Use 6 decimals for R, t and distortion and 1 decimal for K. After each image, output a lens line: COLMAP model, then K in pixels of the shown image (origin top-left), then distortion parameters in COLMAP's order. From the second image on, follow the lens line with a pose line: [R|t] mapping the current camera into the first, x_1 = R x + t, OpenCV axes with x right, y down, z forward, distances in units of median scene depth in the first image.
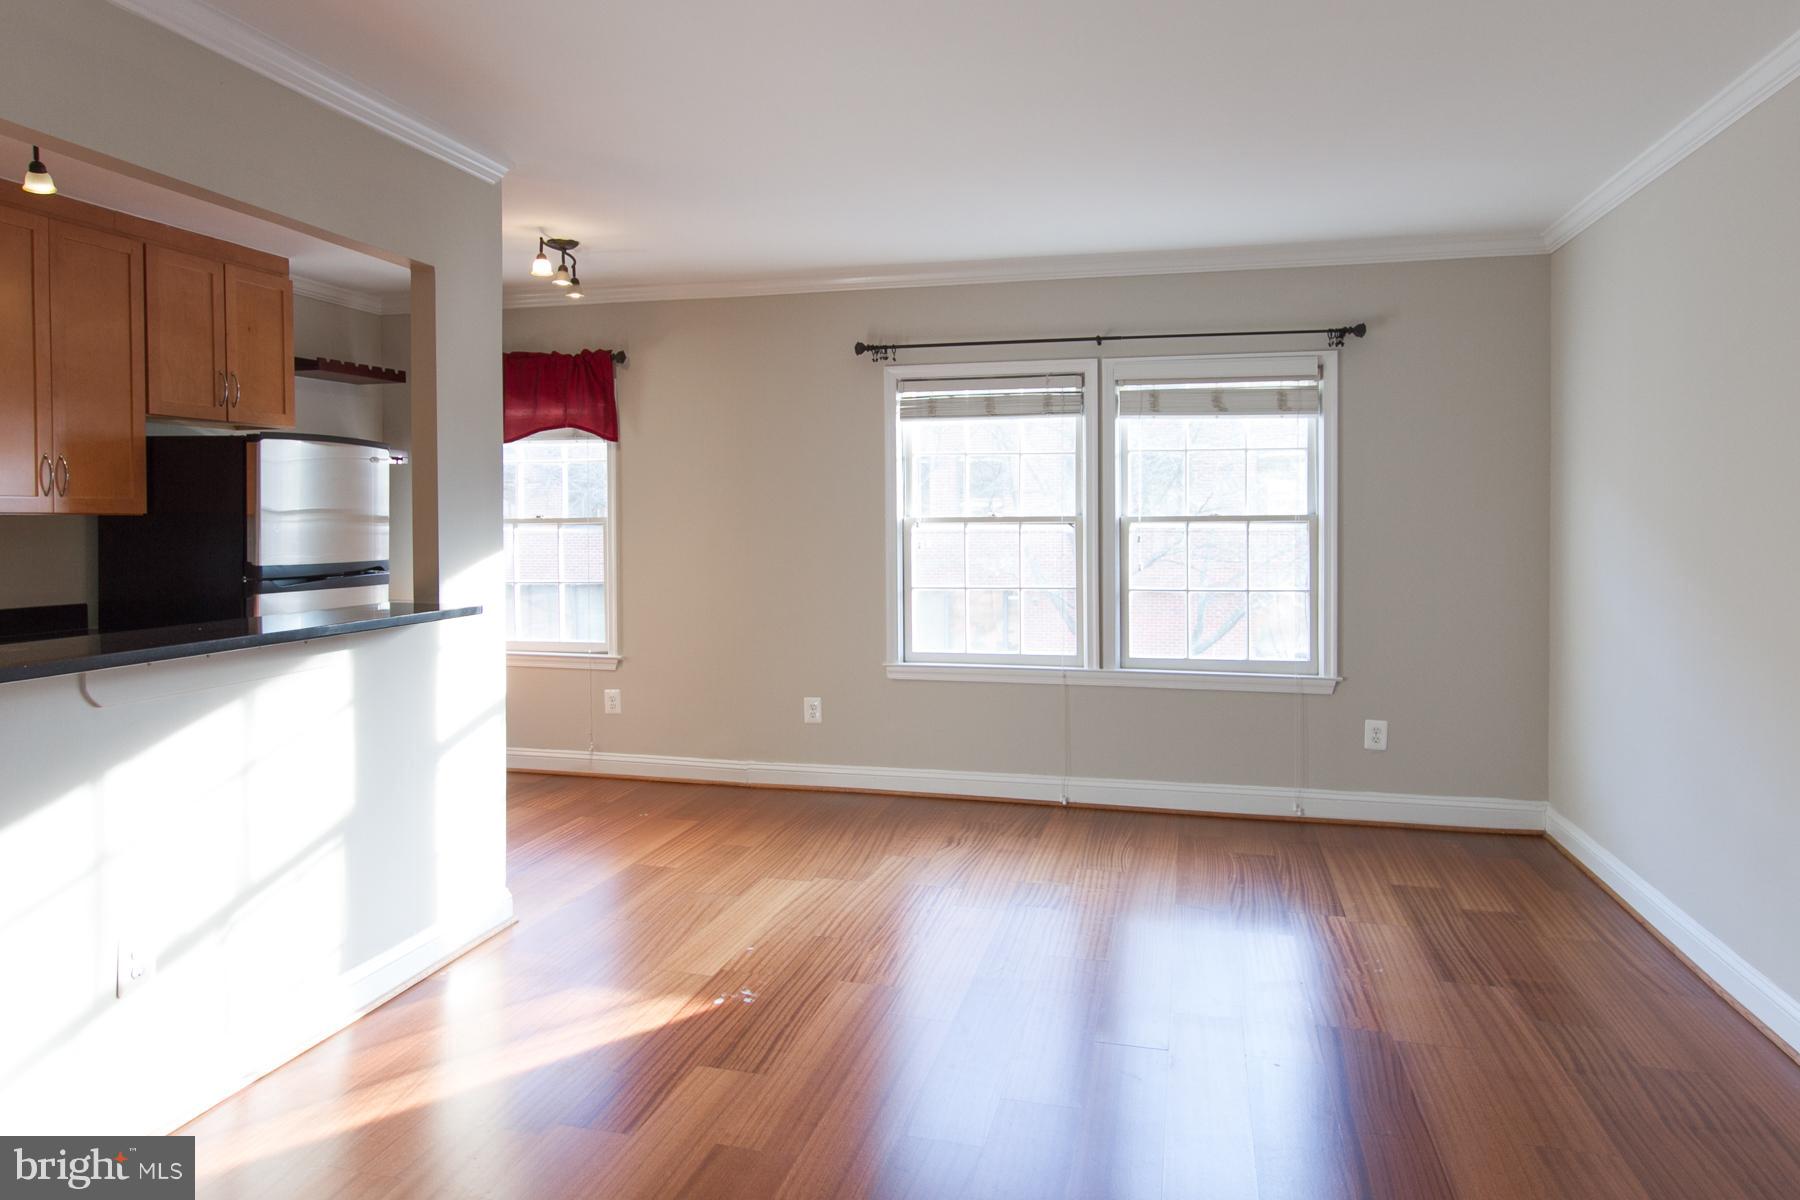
lens RADIAL K [[1144.6, 0, 887.8], [0, 1144.6, 545.2], [0, 0, 1]] dist [0.002951, 0.005780]
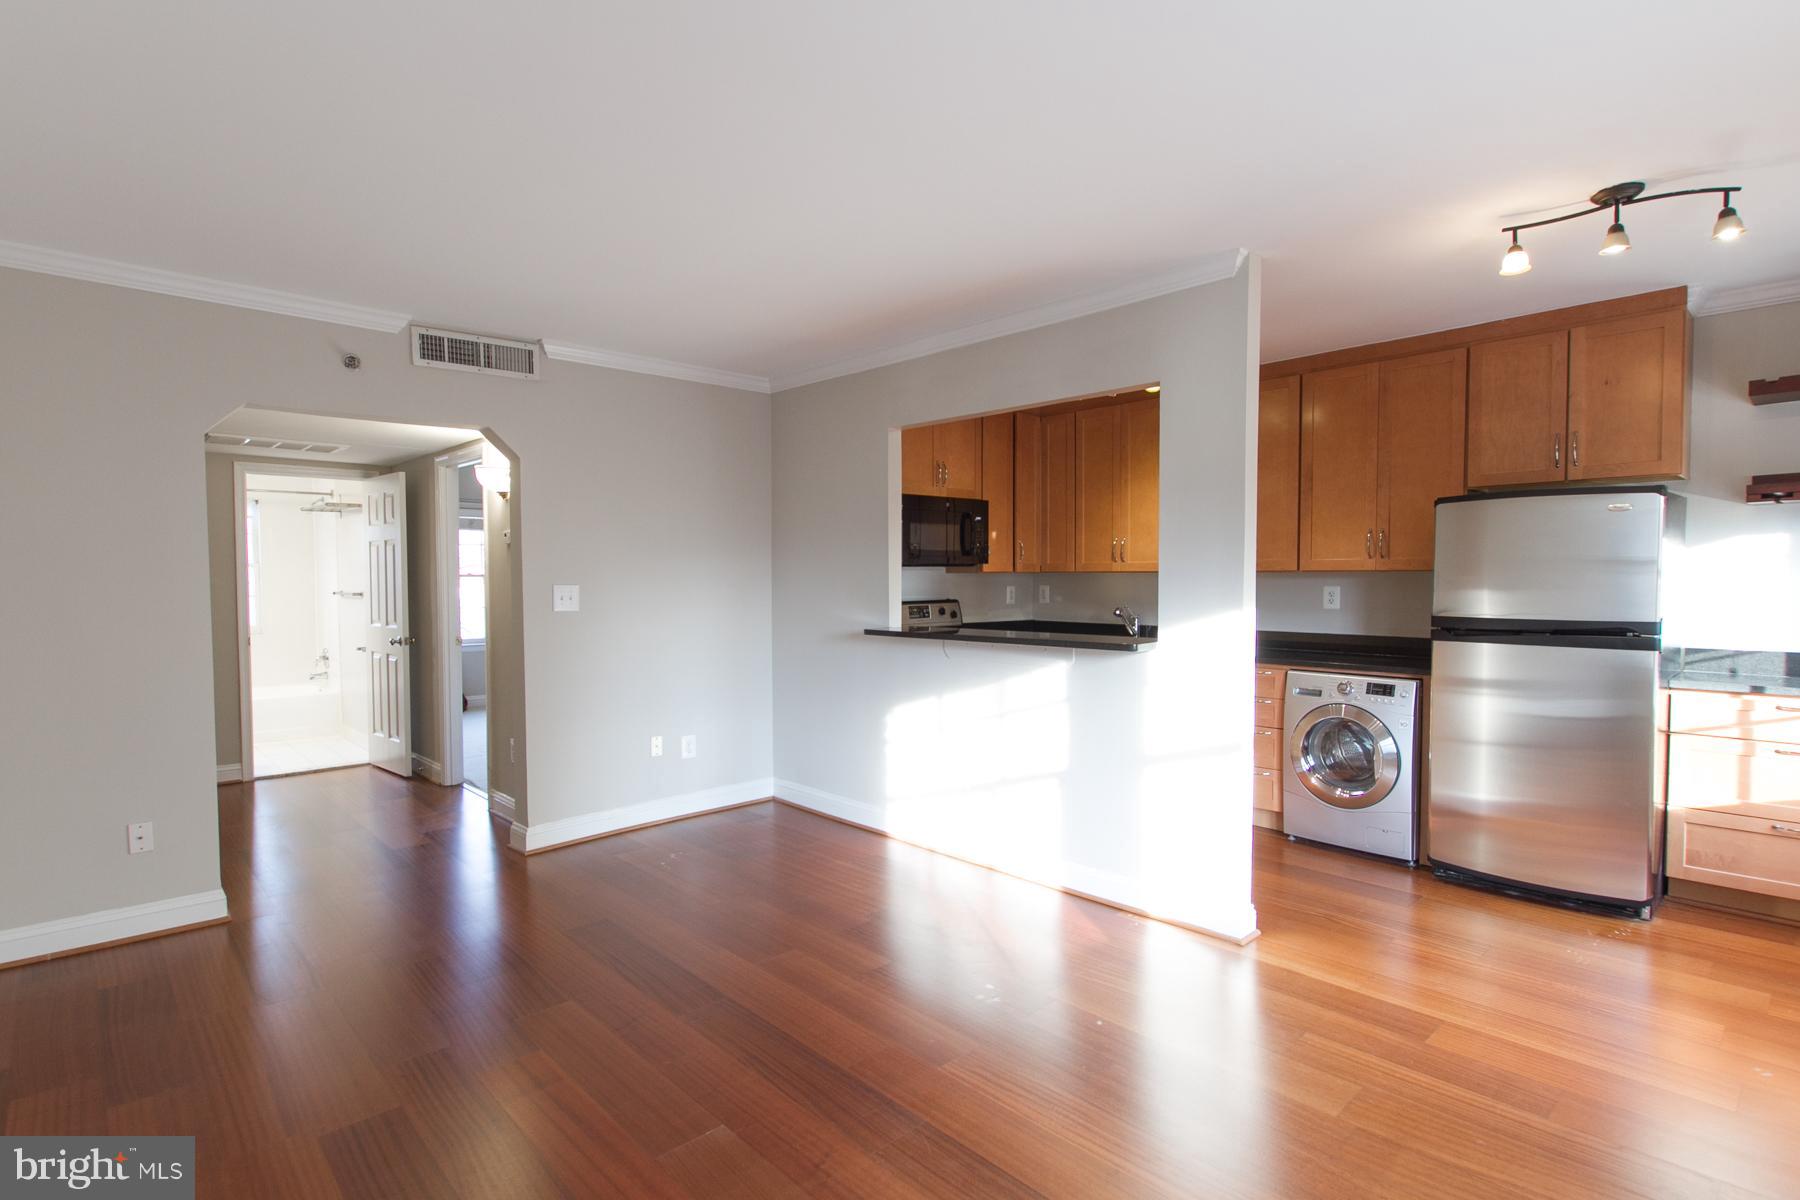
lens RADIAL K [[885.4, 0, 903.2], [0, 885.4, 608.3], [0, 0, 1]] dist [0.014638, -0.009560]
pose [[-0.533532, 0.036921, -0.844973, 0.418889], [-0.015313, 0.998461, 0.053297, -0.024585], [0.845641, 0.041375, -0.532146, 0.888264]]
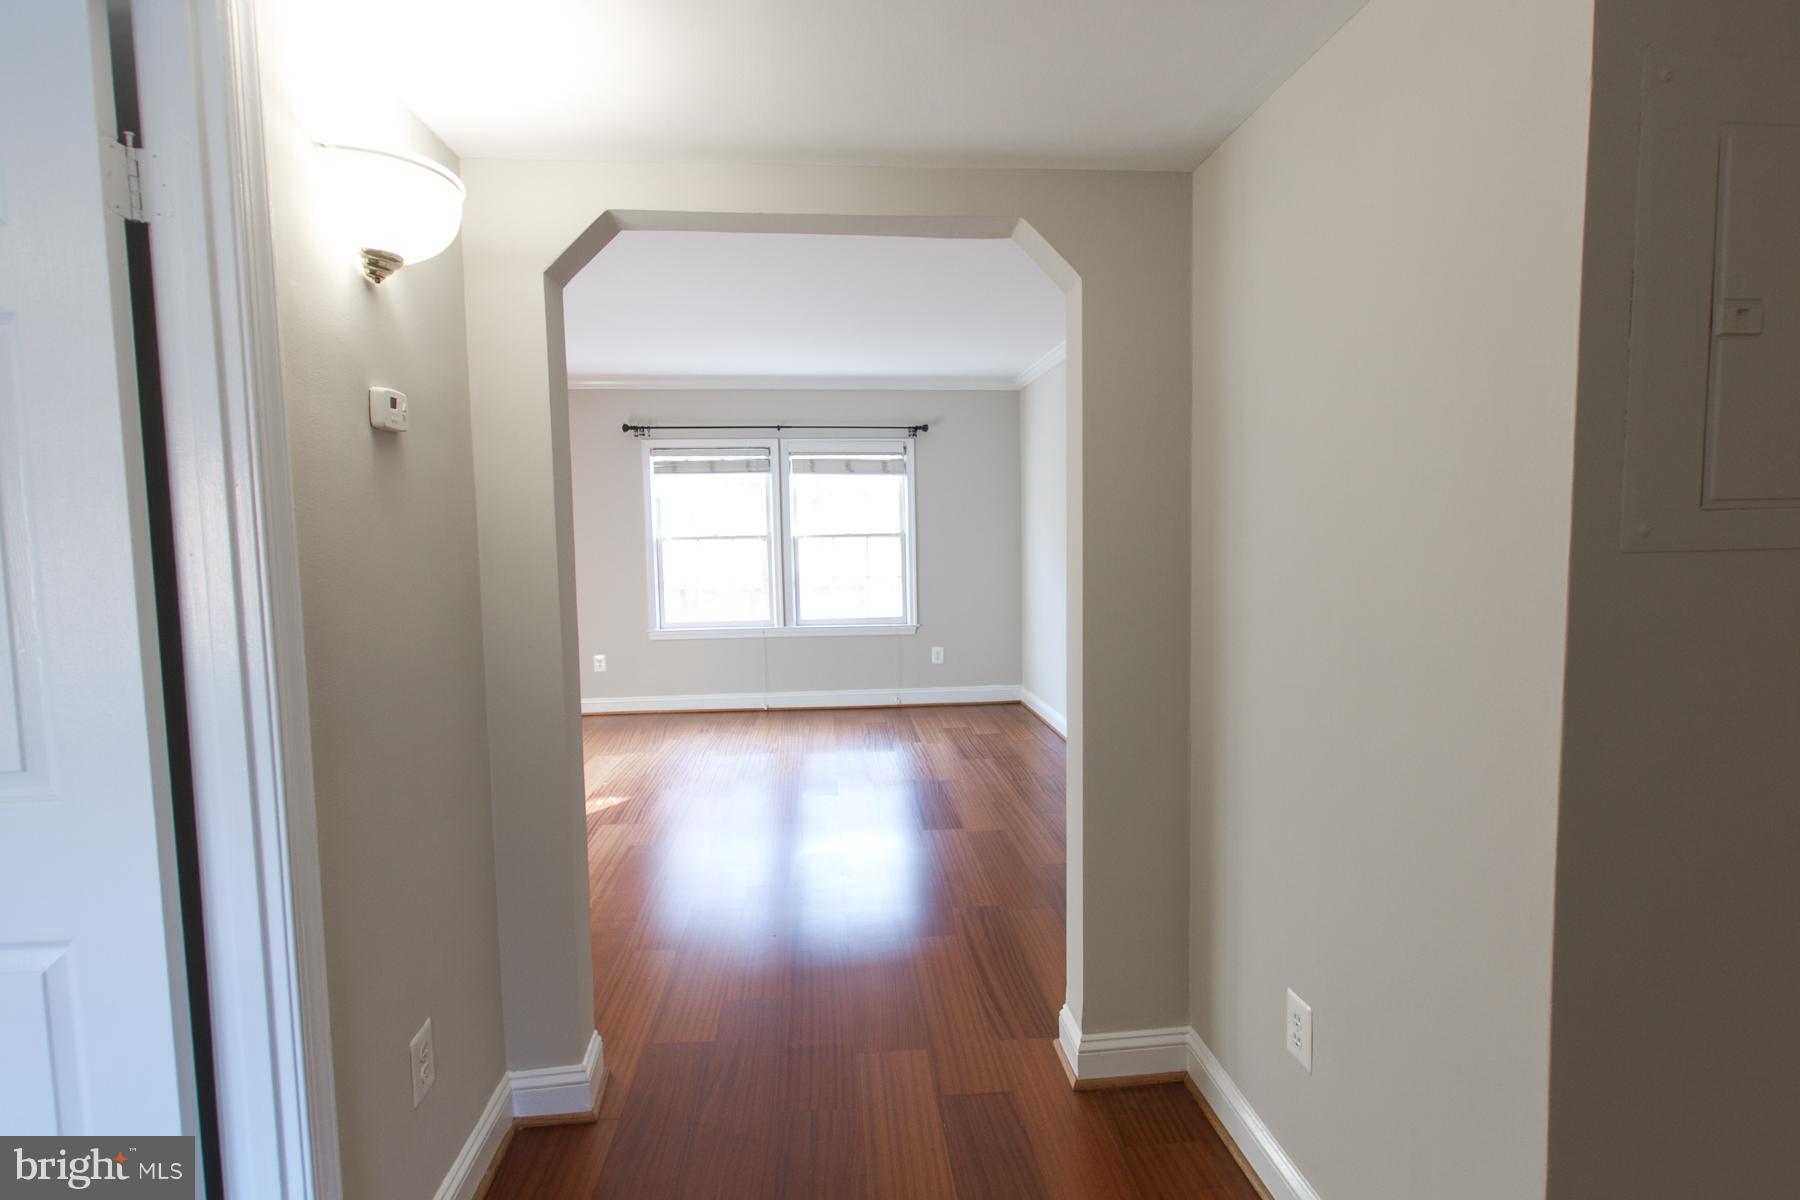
lens RADIAL K [[934.0, 0, 900.3], [0, 934.0, 609.0], [0, 0, 1]] dist [0.000280, -0.000440]
pose [[0.941005, -0.038784, 0.336162, -0.118688], [0.019924, 0.998037, 0.059375, 0.005212], [-0.337805, -0.049174, 0.939931, -0.353445]]
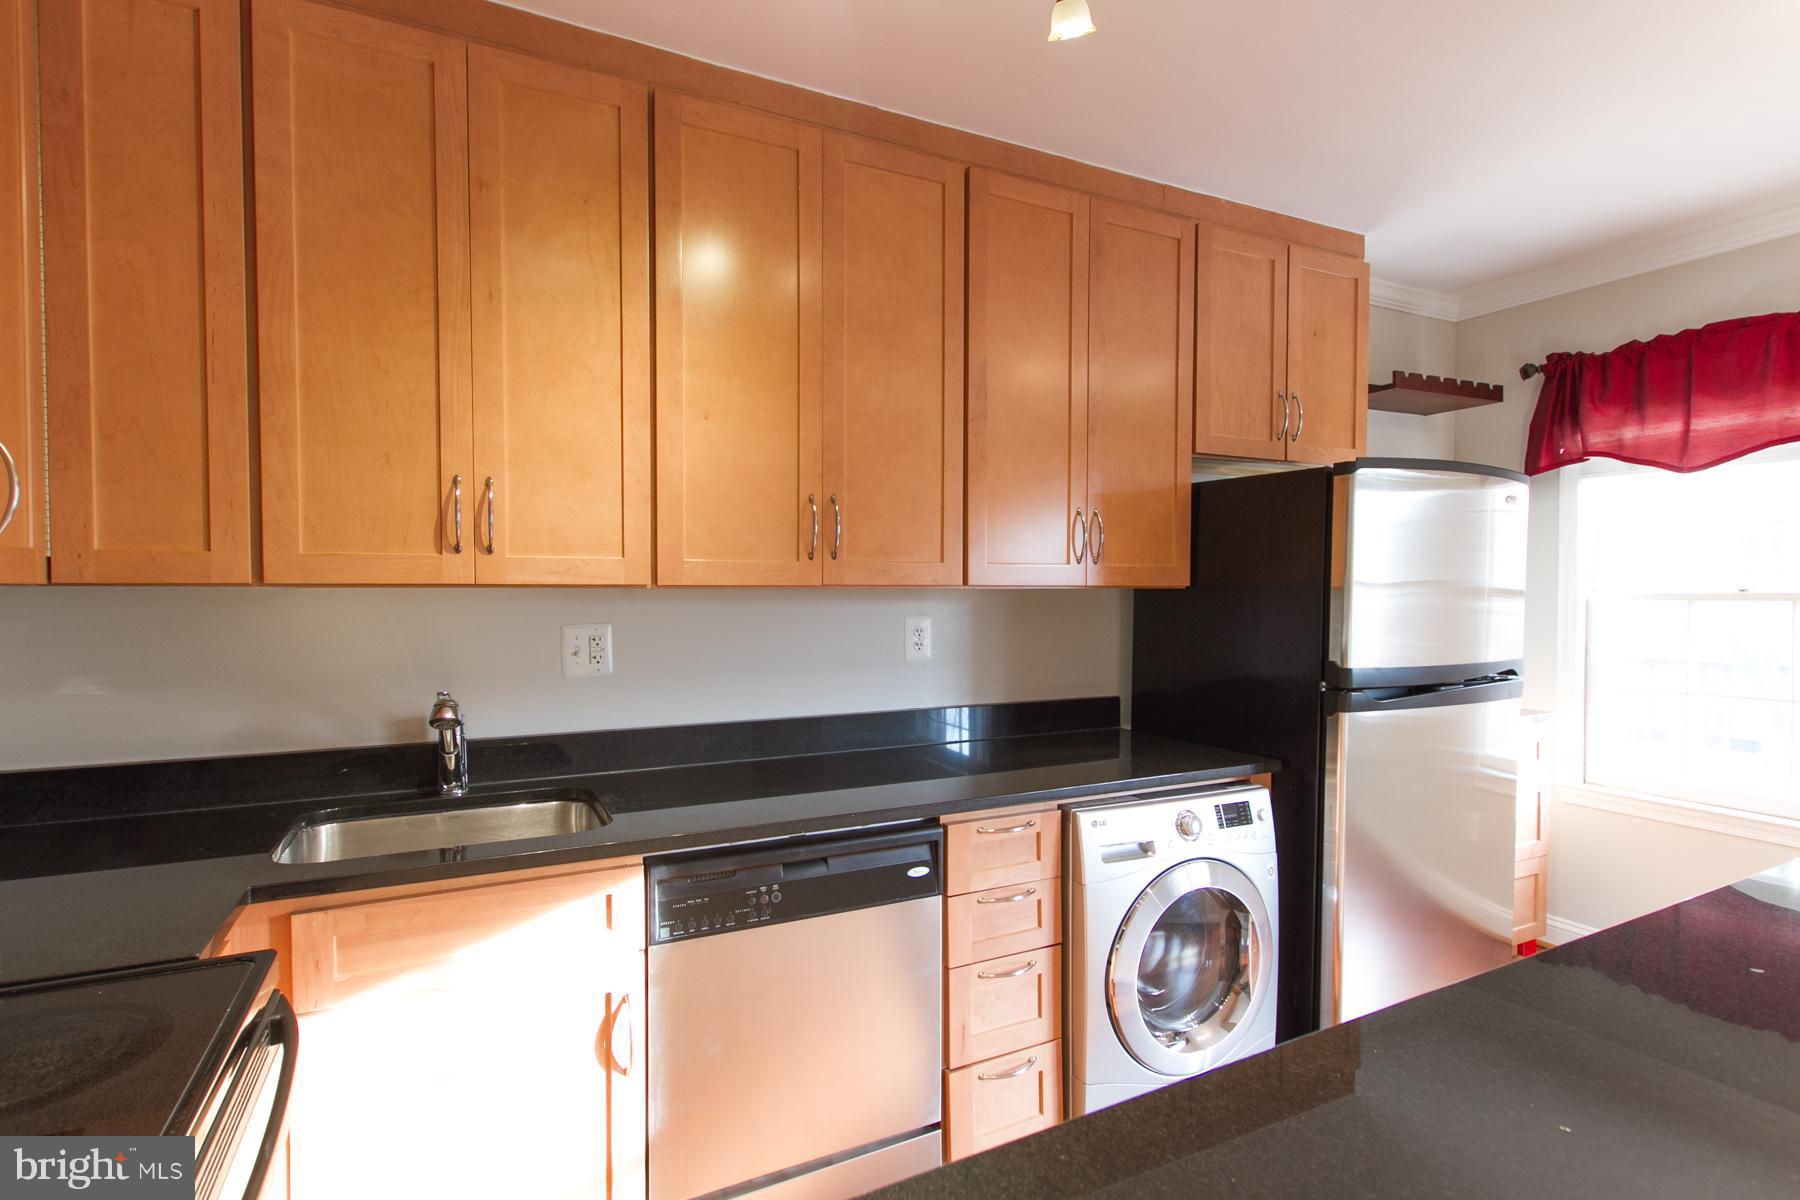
lens RADIAL K [[885.4, 0, 903.2], [0, 885.4, 608.3], [0, 0, 1]] dist [0.014638, -0.009560]
pose [[0.660489, 0.021558, -0.750526, -0.295957], [-0.020934, 0.999728, 0.010293, -0.013369], [0.750544, 0.008913, 0.660760, 0.422115]]
